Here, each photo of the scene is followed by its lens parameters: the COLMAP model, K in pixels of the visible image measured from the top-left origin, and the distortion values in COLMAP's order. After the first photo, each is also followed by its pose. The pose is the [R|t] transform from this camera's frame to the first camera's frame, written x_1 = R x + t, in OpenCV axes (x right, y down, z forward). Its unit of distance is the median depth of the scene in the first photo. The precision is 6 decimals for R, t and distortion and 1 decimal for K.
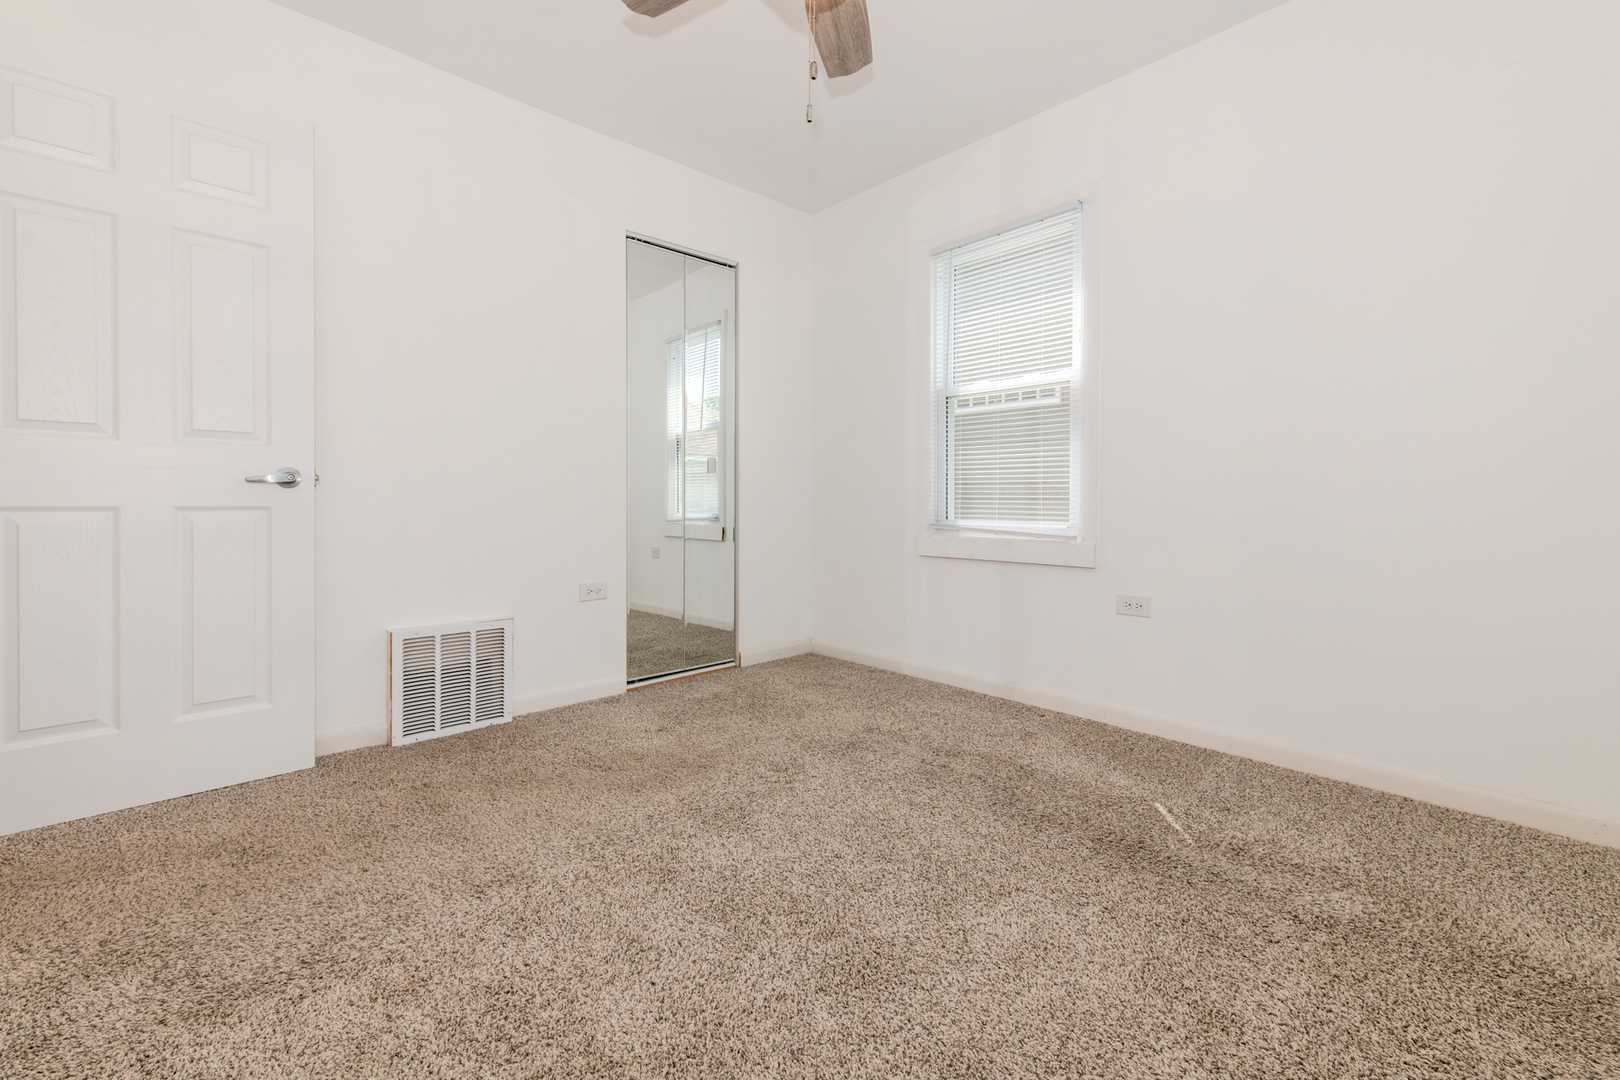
lens RADIAL K [[656.9, 0, 810.2], [0, 656.9, 510.6], [0, 0, 1]] dist [0.000940, 0.000035]
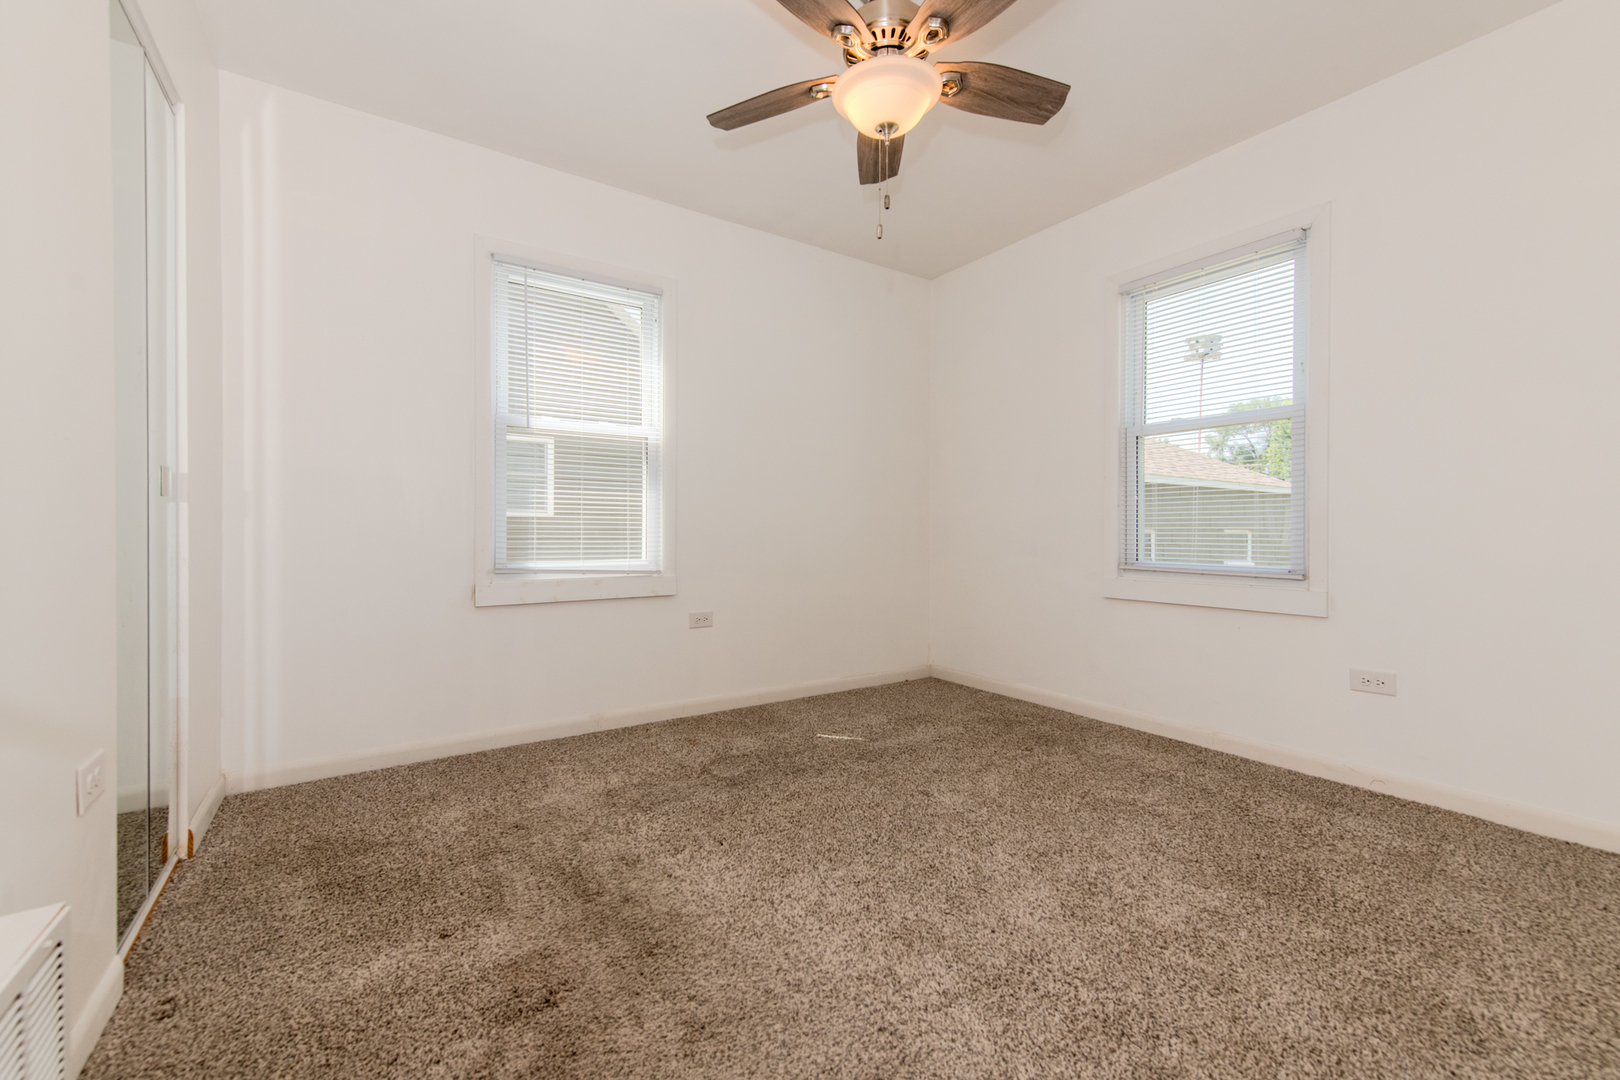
lens RADIAL K [[640.8, 0, 810.0], [0, 640.8, 540.0], [0, 0, 1]] dist [0.001699, 0.000132]
pose [[0.174185, -0.015501, 0.984591, -0.667910], [0.008658, 0.999862, 0.014210, -0.028876], [-0.984675, 0.006049, 0.174295, 0.515393]]
